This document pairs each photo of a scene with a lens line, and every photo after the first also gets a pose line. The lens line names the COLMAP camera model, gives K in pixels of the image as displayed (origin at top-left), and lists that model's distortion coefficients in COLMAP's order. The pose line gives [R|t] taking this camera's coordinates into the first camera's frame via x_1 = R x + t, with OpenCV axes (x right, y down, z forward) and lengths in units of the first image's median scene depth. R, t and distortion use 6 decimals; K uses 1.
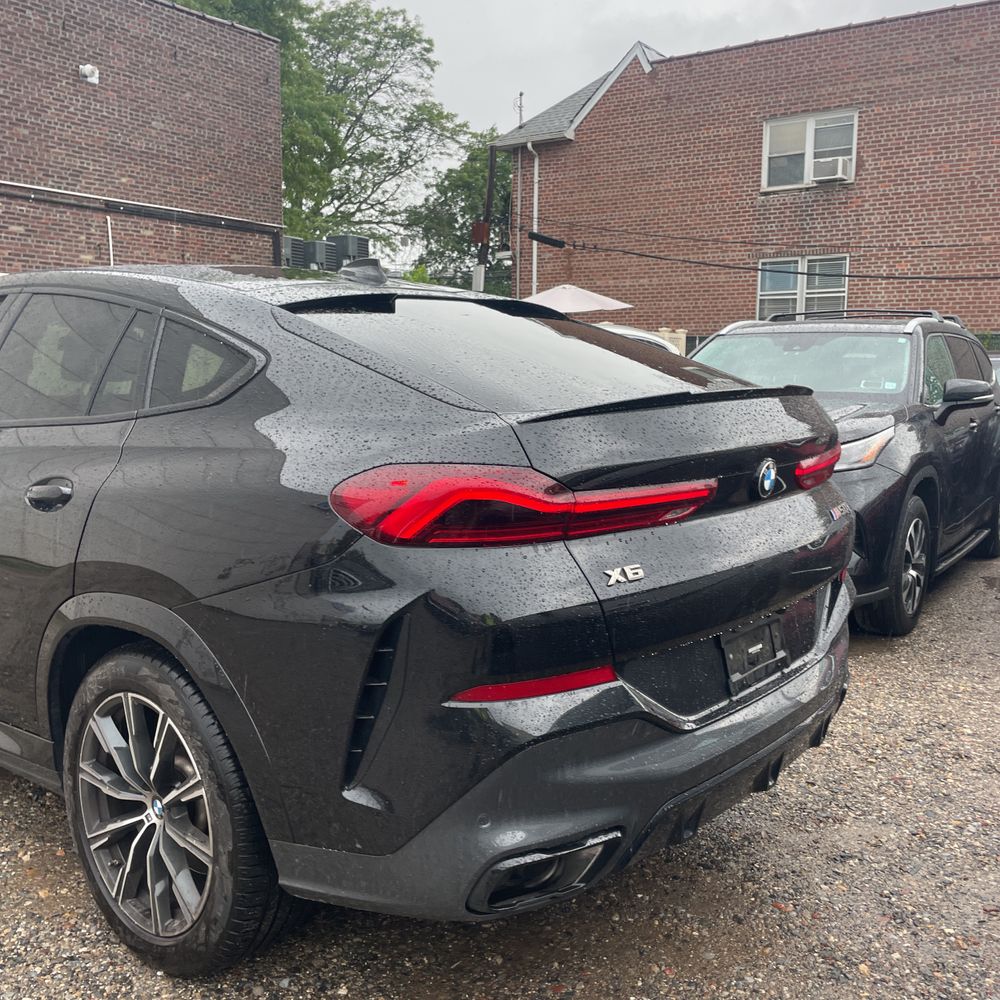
lens RADIAL K [[1013.1, 0, 481.7], [0, 1013.1, 496.4], [0, 0, 1]] dist [0.093517, -0.120844]
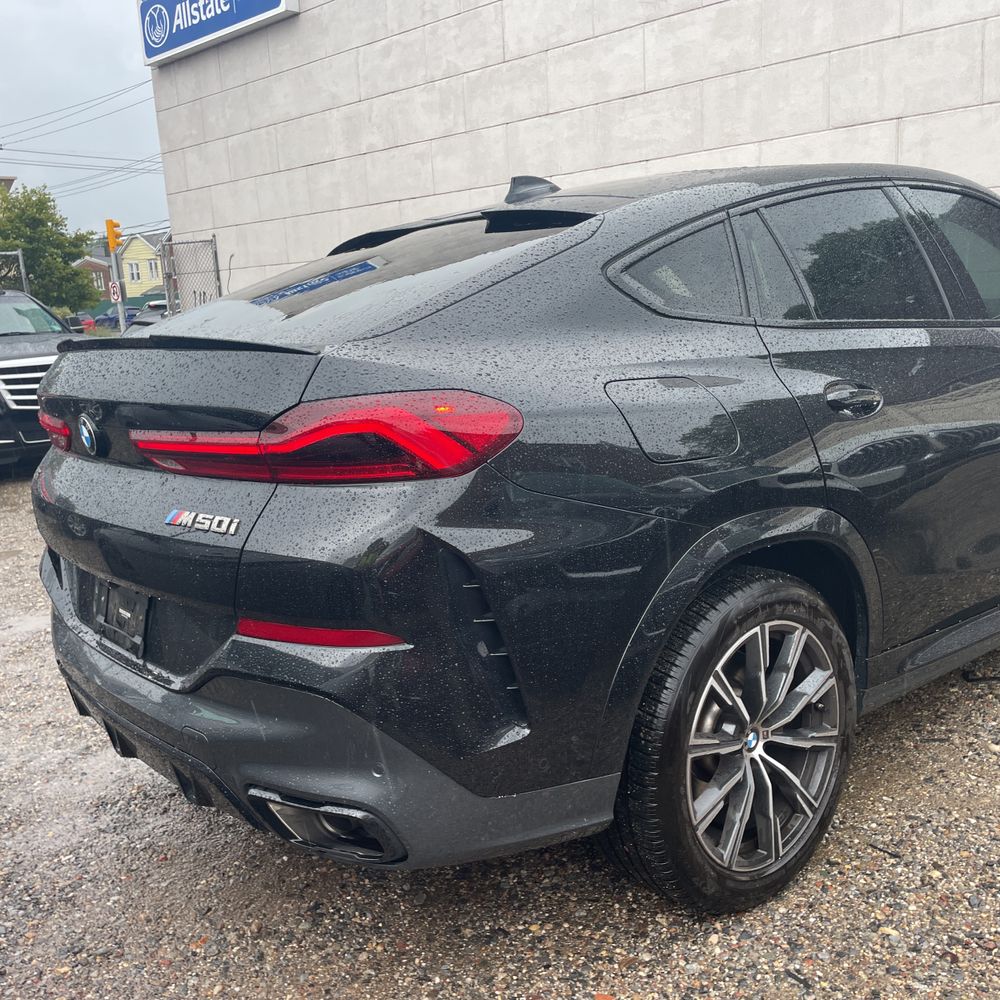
lens RADIAL K [[1018.1, 0, 495.7], [0, 1018.1, 487.8], [0, 0, 1]] dist [0.098575, -0.135593]
pose [[0.177469, -0.063652, 0.982066, -0.156104], [0.058732, 0.996813, 0.053994, -0.000136], [-0.982372, 0.048096, 0.180641, 0.126587]]
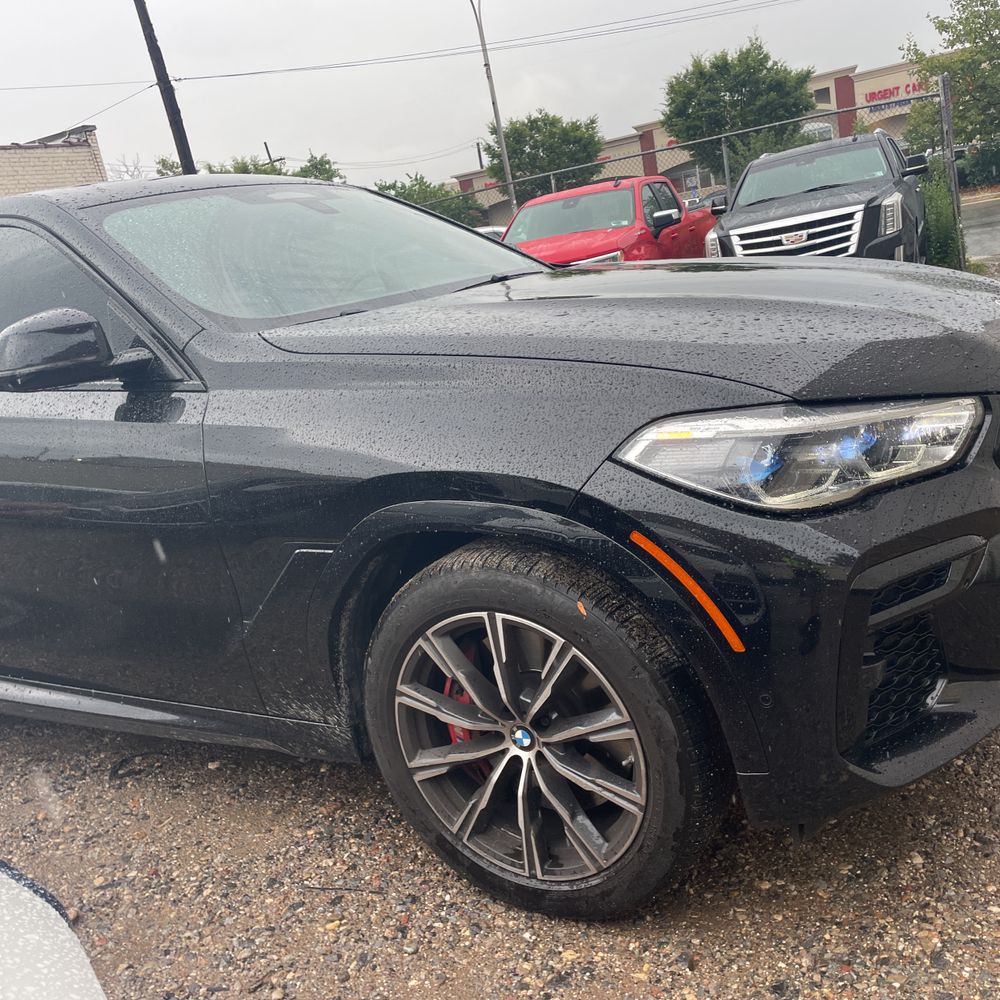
lens RADIAL K [[1018.1, 0, 495.7], [0, 1018.1, 487.8], [0, 0, 1]] dist [0.098575, -0.135593]
pose [[0.986667, -0.036813, 0.158533, -0.055772], [0.002506, 0.977404, 0.211365, -0.009272], [-0.162732, -0.208150, 0.964465, 0.028097]]
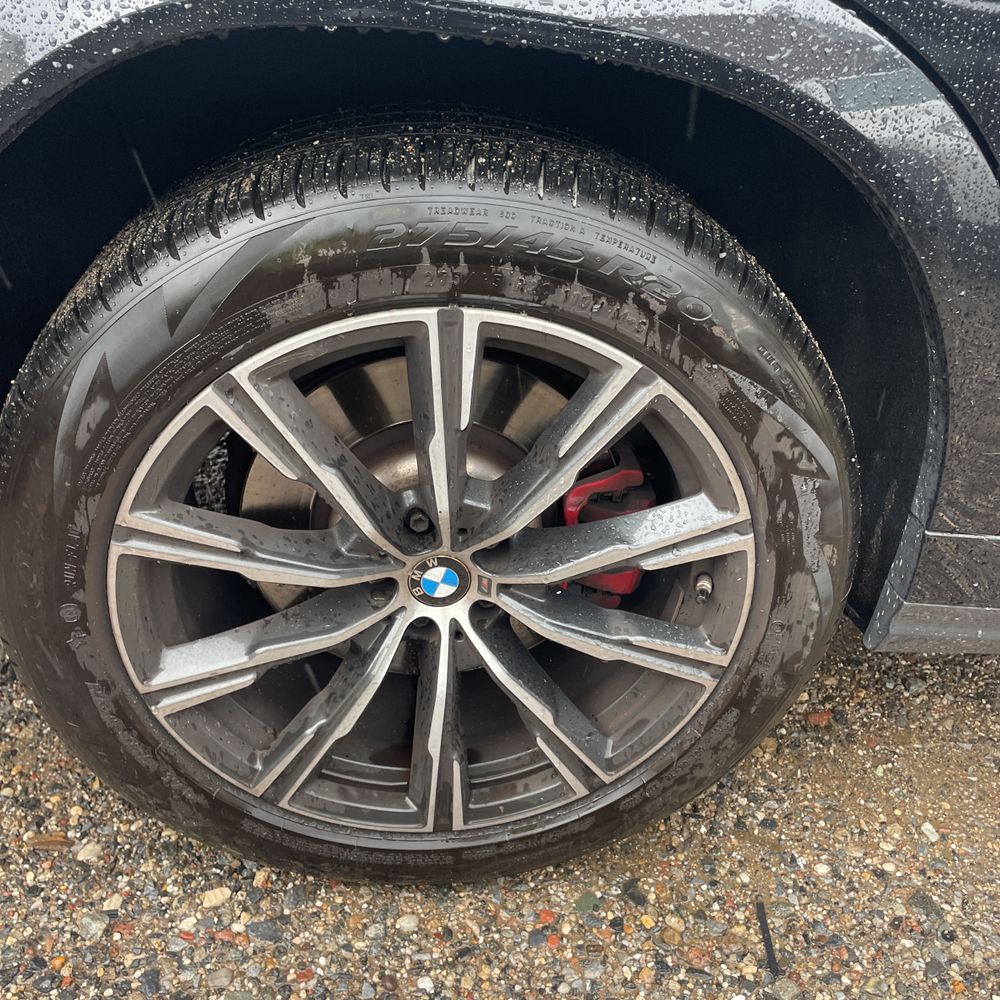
lens RADIAL K [[1018.1, 0, 495.7], [0, 1018.1, 487.8], [0, 0, 1]] dist [0.098575, -0.135593]
pose [[0.678477, -0.219945, 0.700923, -0.068075], [-0.152192, 0.891344, 0.427017, 0.012246], [-0.718684, -0.396396, 0.571282, 0.093557]]
